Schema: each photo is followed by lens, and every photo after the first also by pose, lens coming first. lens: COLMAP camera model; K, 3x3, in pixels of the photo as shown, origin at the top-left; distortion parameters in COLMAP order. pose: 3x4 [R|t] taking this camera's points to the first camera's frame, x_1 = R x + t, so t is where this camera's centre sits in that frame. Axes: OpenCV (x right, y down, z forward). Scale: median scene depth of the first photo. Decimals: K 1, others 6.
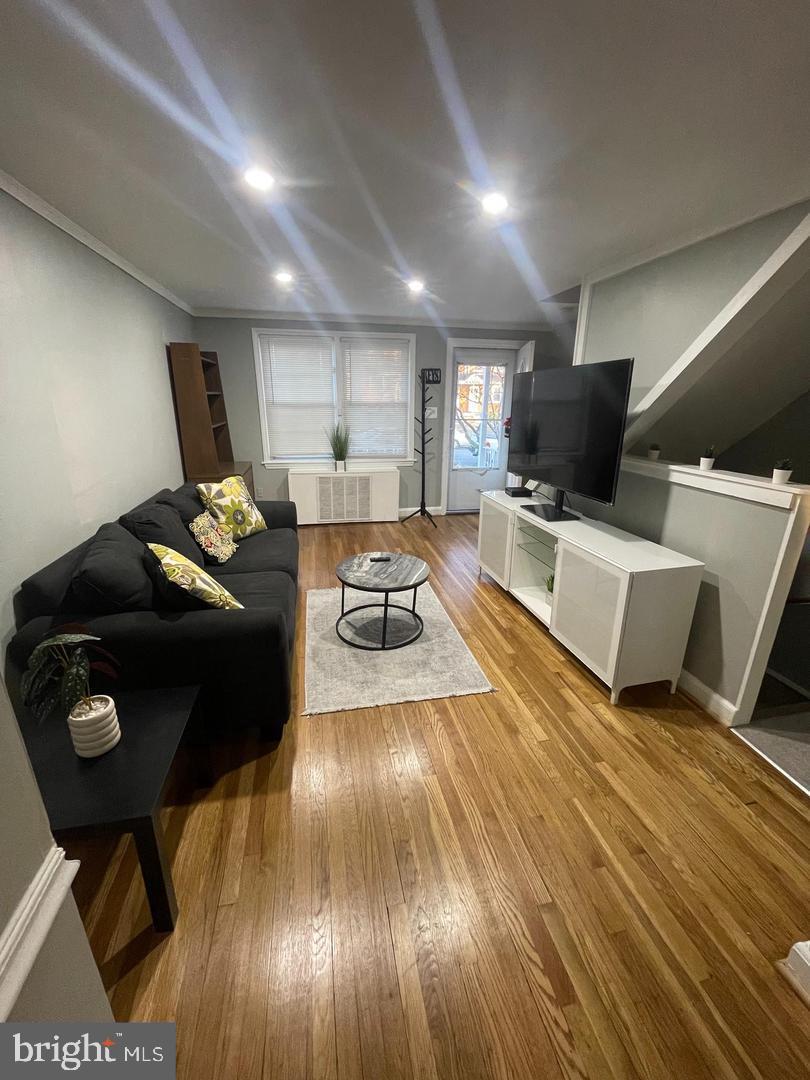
lens RADIAL K [[434.2, 0, 407.5], [0, 434.2, 537.4], [0, 0, 1]] dist [-0.003208, -0.000251]
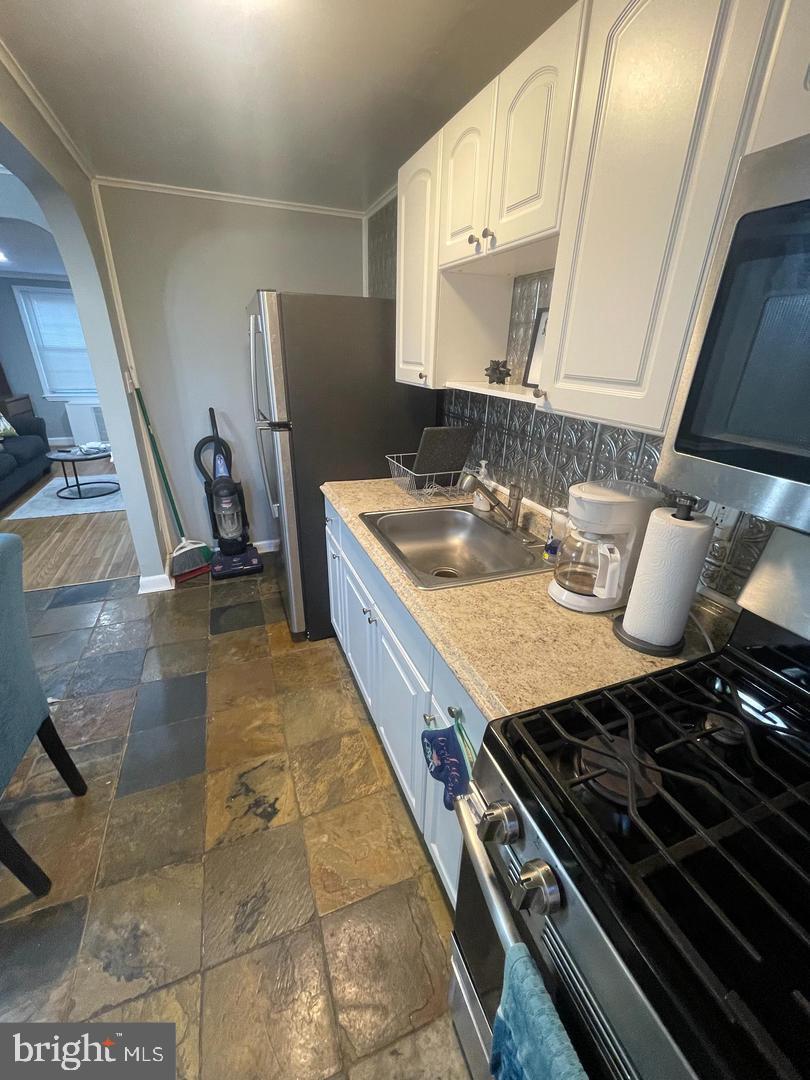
lens RADIAL K [[434.2, 0, 400.3], [0, 434.2, 540.3], [0, 0, 1]] dist [-0.003208, -0.000251]
pose [[0.985673, -0.054599, 0.159588, 0.821094], [0.037700, 0.993537, 0.107067, 0.264836], [-0.164402, -0.099517, 0.981360, -0.803274]]
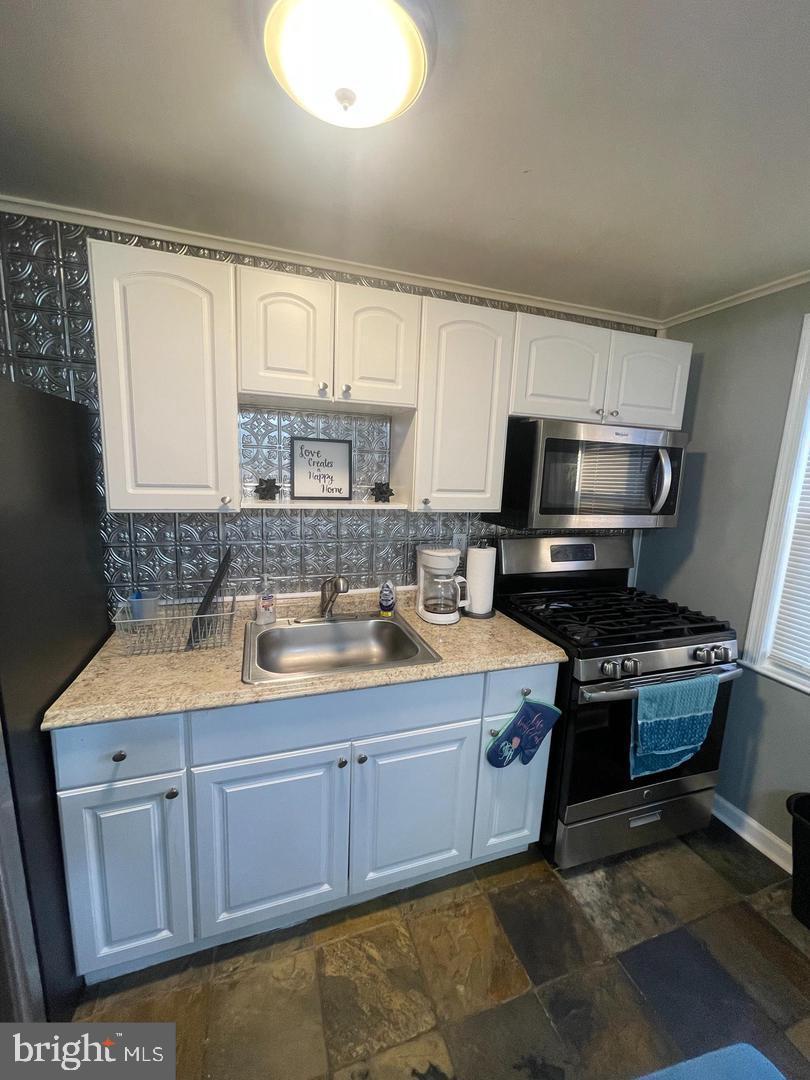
lens RADIAL K [[434.2, 0, 407.9], [0, 434.2, 537.2], [0, 0, 1]] dist [-0.003208, -0.000251]
pose [[-0.124541, -0.177674, 0.976177, 0.452058], [0.271388, 0.940220, 0.205753, 0.110912], [-0.954378, 0.290547, -0.068877, -0.389969]]
